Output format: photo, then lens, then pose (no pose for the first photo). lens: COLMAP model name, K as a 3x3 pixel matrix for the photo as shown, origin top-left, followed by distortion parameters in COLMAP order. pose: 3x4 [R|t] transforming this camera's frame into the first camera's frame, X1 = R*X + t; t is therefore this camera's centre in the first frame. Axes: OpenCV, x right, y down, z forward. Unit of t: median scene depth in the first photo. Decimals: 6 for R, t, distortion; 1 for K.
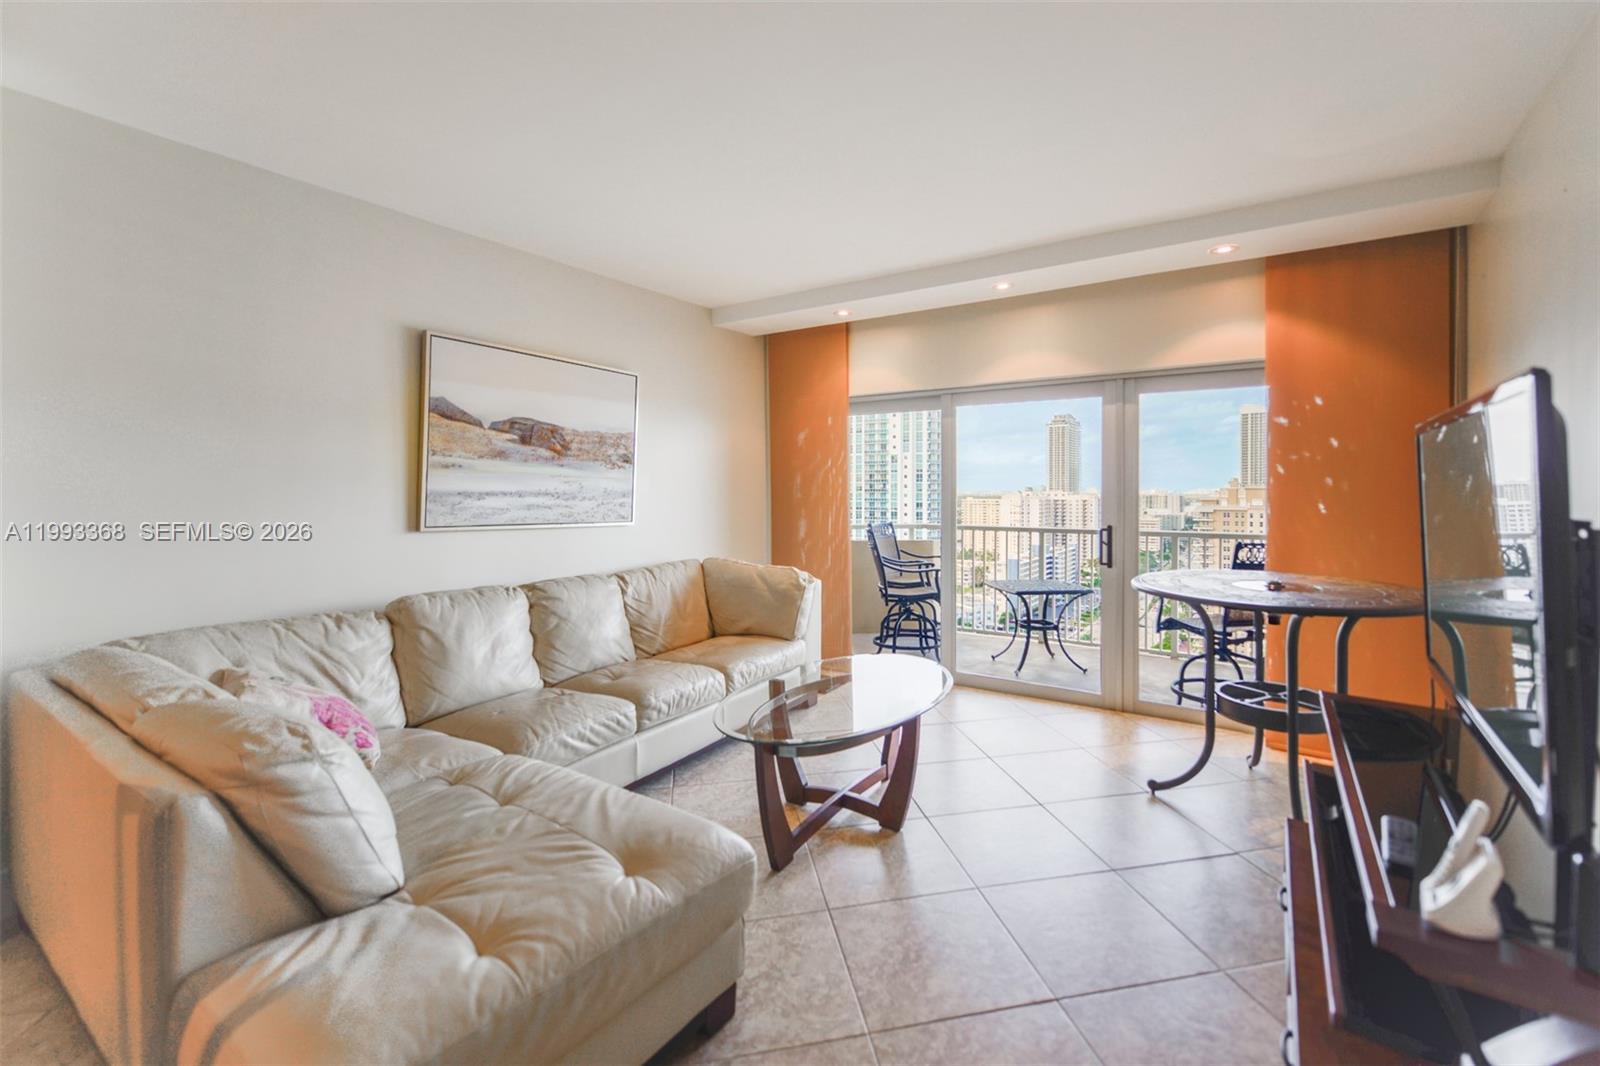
lens RADIAL K [[688.7, 0, 832.4], [0, 688.7, 488.9], [0, 0, 1]] dist [0.002349, 0.000064]
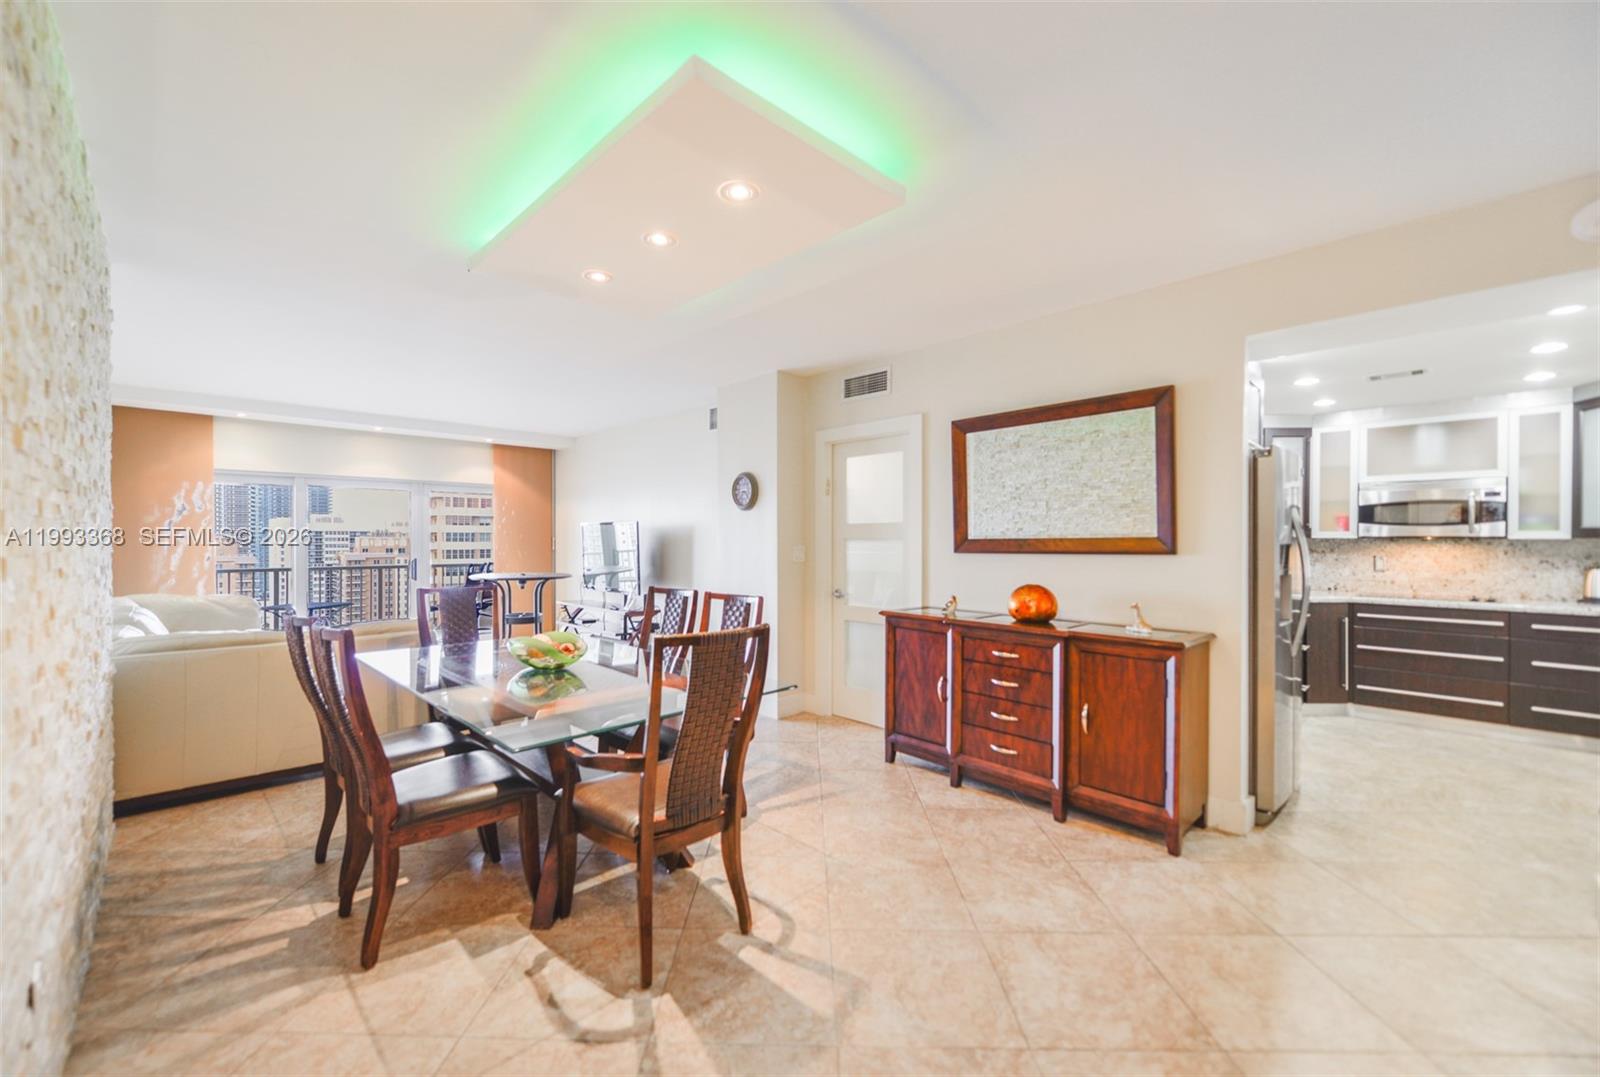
lens RADIAL K [[643.7, 0, 787.6], [0, 643.7, 543.5], [0, 0, 1]] dist [-0.001633, -0.000085]
pose [[0.232852, -0.004483, 0.972502, -1.260300], [-0.002428, 0.999984, 0.005191, -0.000204], [-0.972509, -0.003570, 0.232837, -0.483406]]
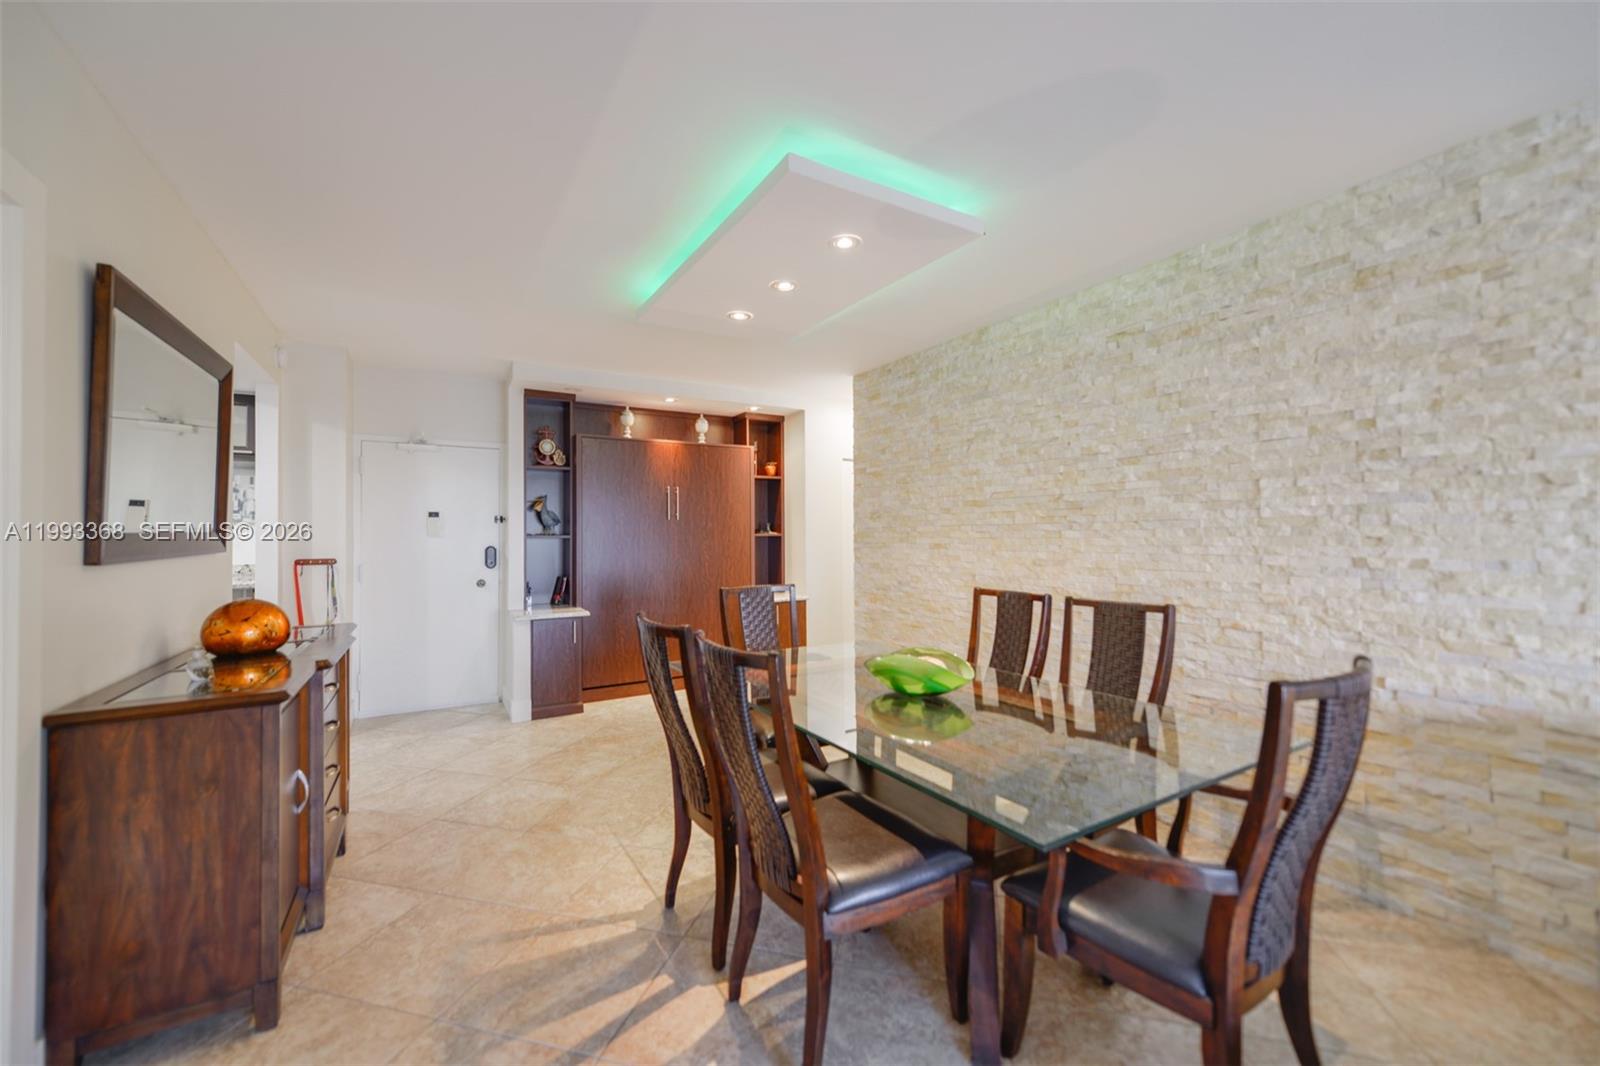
lens RADIAL K [[627.1, 0, 796.1], [0, 627.1, 526.6], [0, 0, 1]] dist [0.003309, 0.000210]
pose [[-0.450004, -0.007811, -0.892992, 0.073585], [0.007194, 0.999898, -0.012371, -0.000248], [0.892997, -0.011991, -0.449902, 0.176651]]
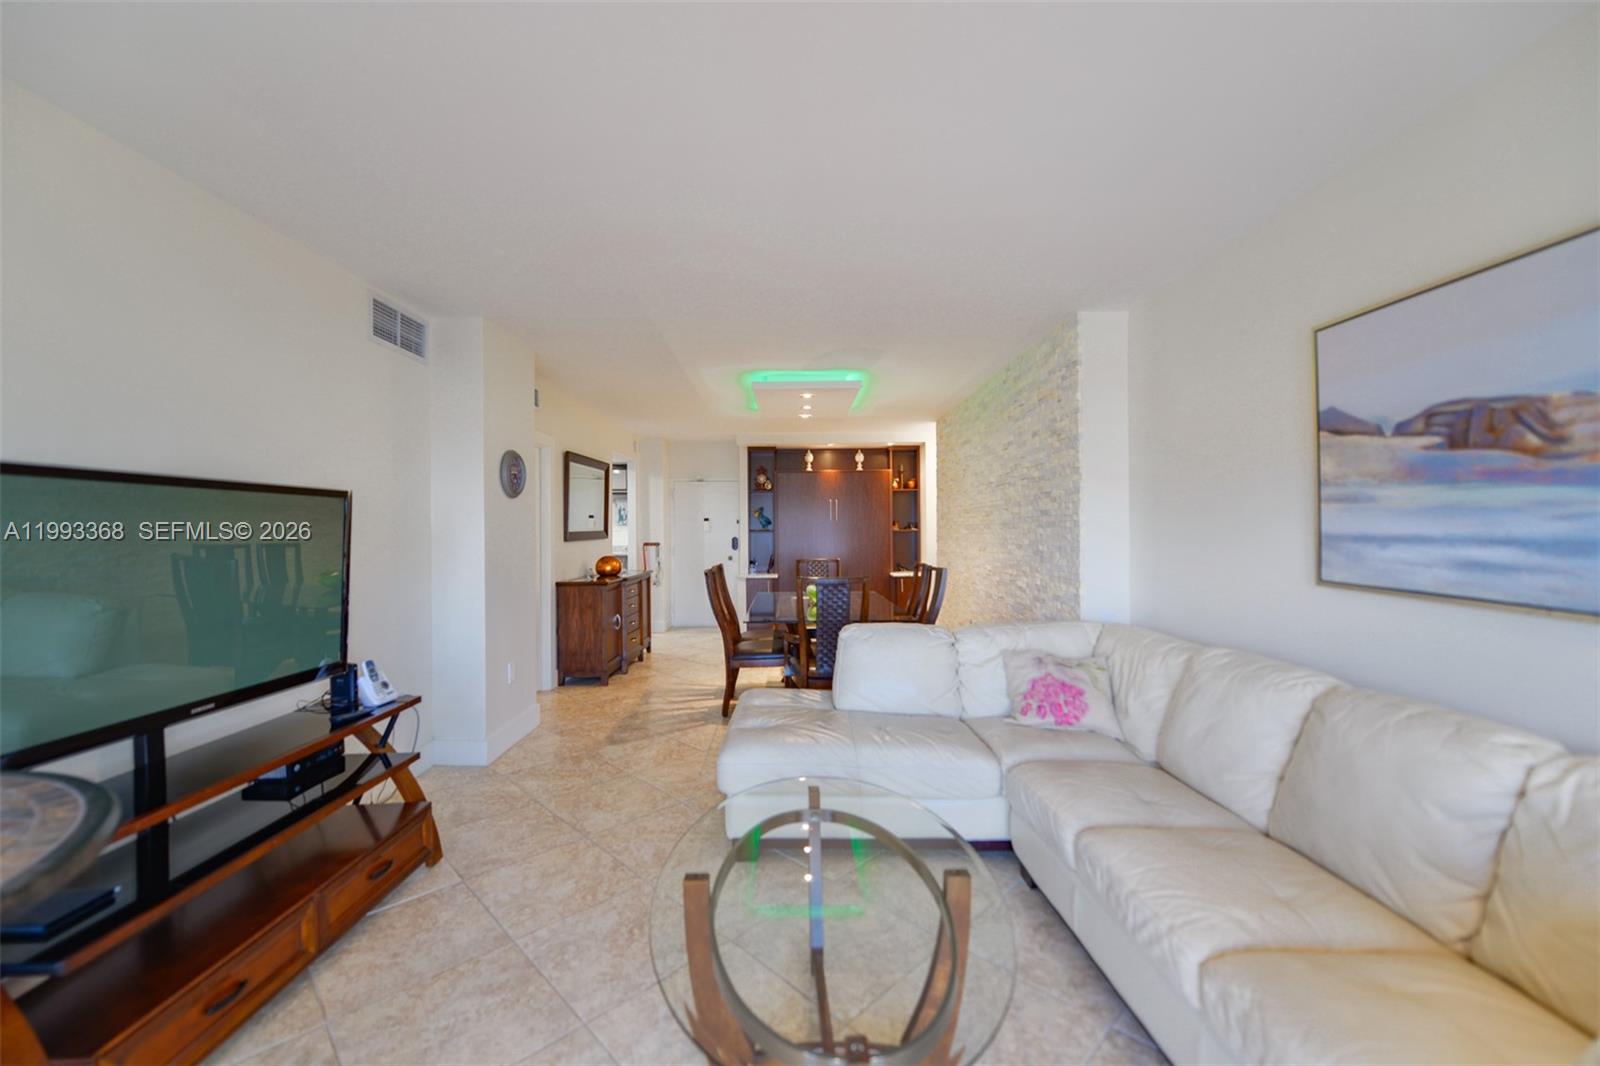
lens RADIAL K [[636.1, 0, 800.0], [0, 636.1, 533.0], [0, 0, 1]] dist [0.001695, -0.006118]
pose [[-0.840019, 0.009461, -0.542475, 0.262641], [0.008032, 0.999955, 0.005003, -0.005281], [0.542498, -0.000155, -0.840057, 1.163241]]
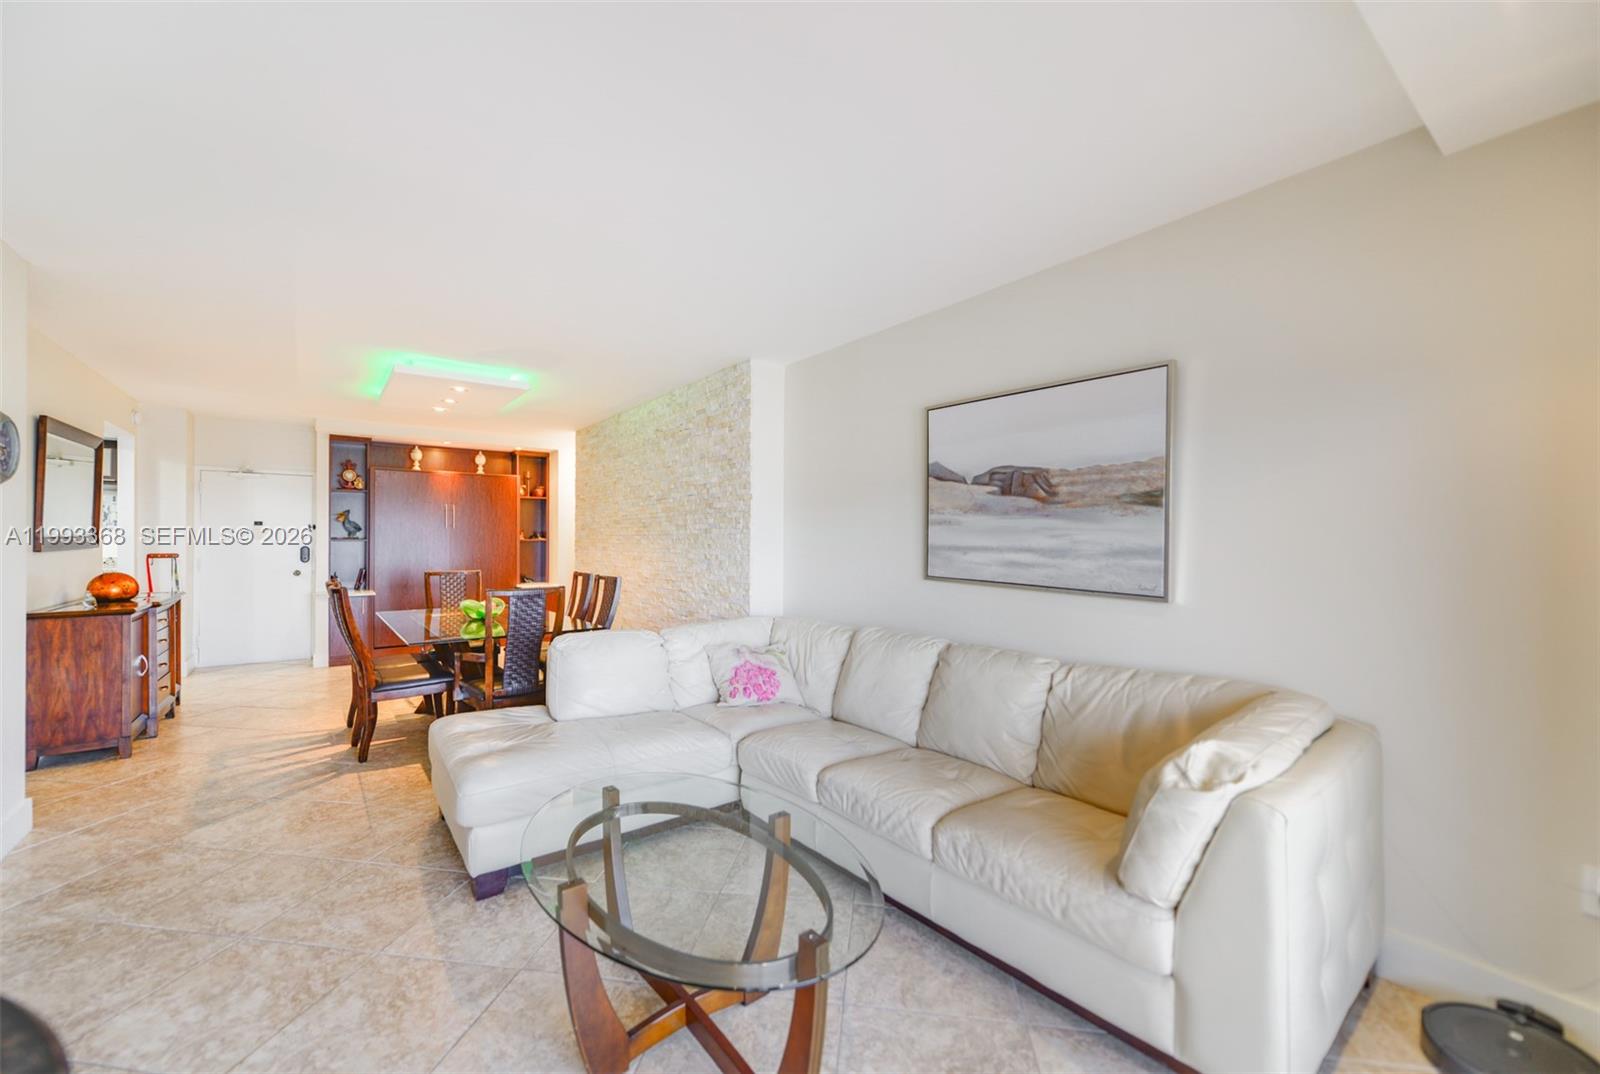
lens RADIAL K [[631.4, 0, 800.0], [0, 631.4, 537.0], [0, 0, 1]] dist [-0.000318, -0.000456]
pose [[-0.342635, -0.003173, -0.939463, 0.444282], [-0.002326, 0.999994, -0.002529, -0.006203], [0.939466, 0.001319, -0.342640, 1.054553]]
